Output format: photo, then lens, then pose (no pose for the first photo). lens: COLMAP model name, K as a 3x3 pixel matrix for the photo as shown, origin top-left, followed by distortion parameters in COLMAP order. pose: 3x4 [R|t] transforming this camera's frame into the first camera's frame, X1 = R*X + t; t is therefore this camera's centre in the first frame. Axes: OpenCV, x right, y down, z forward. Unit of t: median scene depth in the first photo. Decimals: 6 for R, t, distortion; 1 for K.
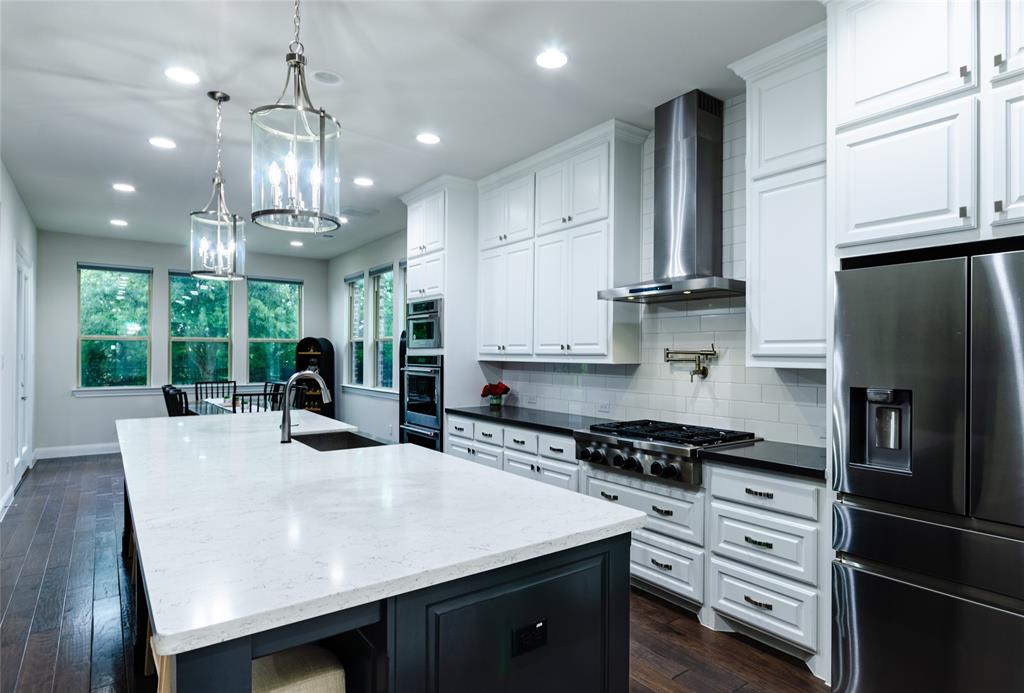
lens RADIAL K [[559.0, 0, 524.5], [0, 559.0, 353.0], [0, 0, 1]] dist [0.003463, 0.000408]
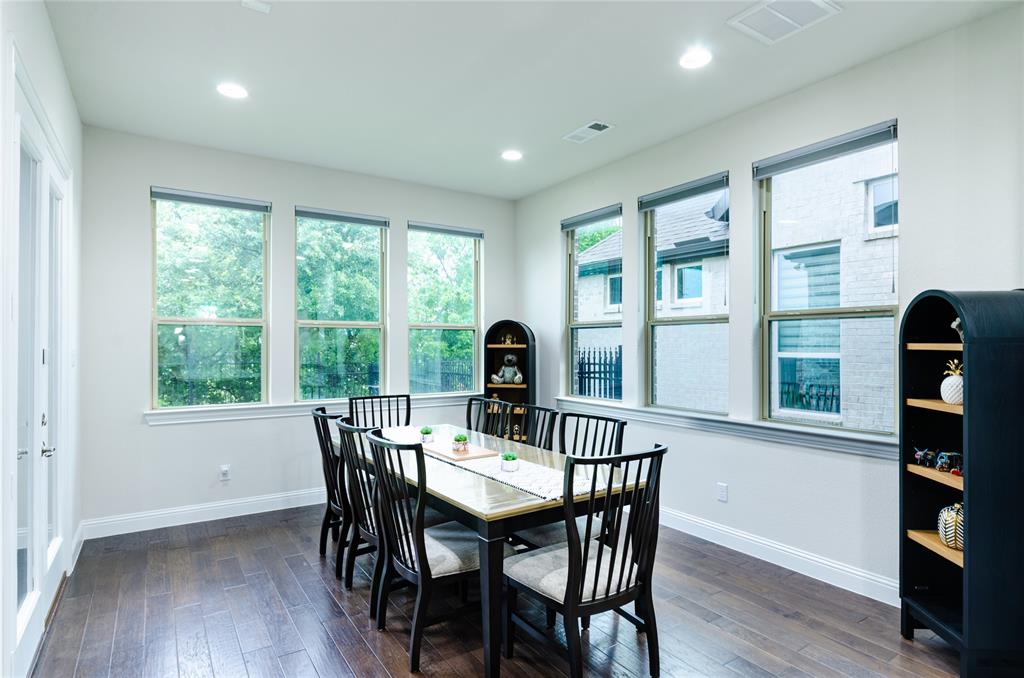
lens RADIAL K [[540.7, 0, 510.7], [0, 540.7, 345.7], [0, 0, 1]] dist [0.000352, -0.000342]
pose [[0.998105, -0.003132, -0.061460, -0.568545], [0.003104, 0.999995, -0.000549, 0.000577], [0.061461, 0.000357, 0.998109, 0.674938]]
